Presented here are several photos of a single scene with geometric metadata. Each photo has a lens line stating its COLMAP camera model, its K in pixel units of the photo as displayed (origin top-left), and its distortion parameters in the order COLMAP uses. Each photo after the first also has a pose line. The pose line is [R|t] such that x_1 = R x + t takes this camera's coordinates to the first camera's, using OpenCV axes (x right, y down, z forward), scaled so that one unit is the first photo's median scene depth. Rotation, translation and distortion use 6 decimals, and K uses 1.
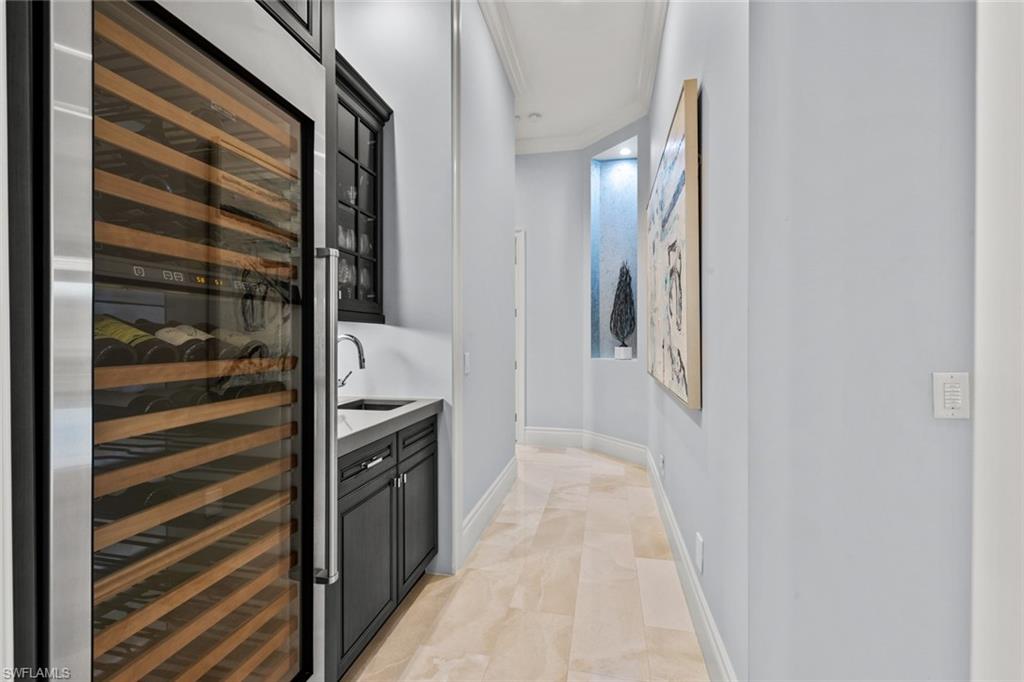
lens RADIAL K [[437.1, 0, 515.8], [0, 437.1, 337.2], [0, 0, 1]] dist [0.010714, -0.000910]
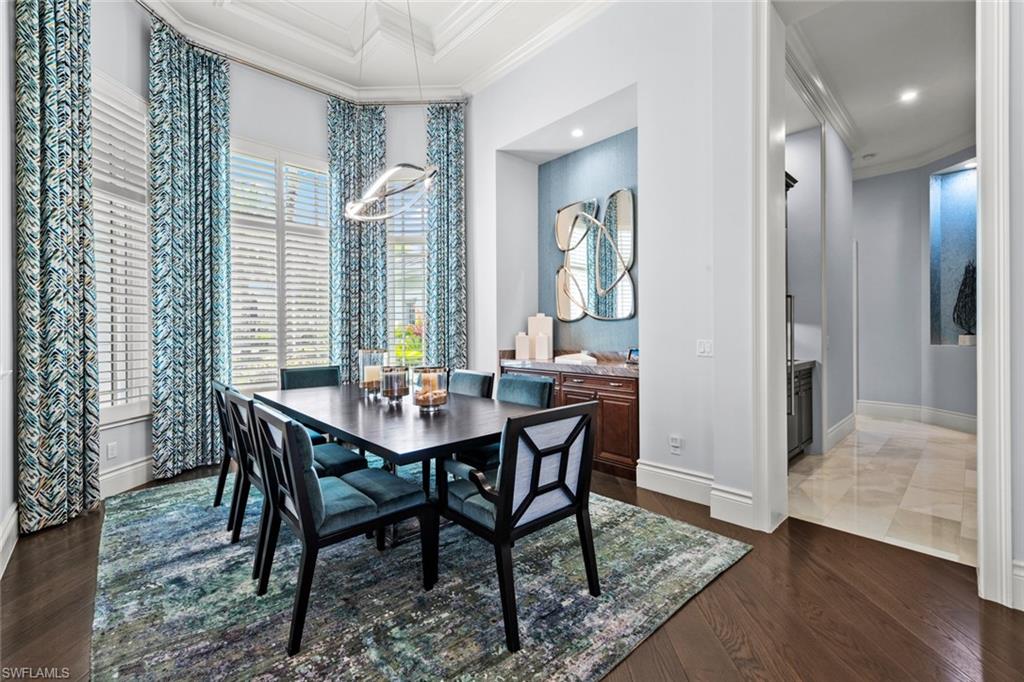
lens RADIAL K [[437.1, 0, 504.8], [0, 437.1, 324.3], [0, 0, 1]] dist [0.010714, -0.000910]
pose [[0.820054, -0.002017, -0.572283, -0.091008], [-0.000541, 0.999991, -0.004299, -0.000997], [0.572286, 0.003835, 0.820045, -0.654316]]
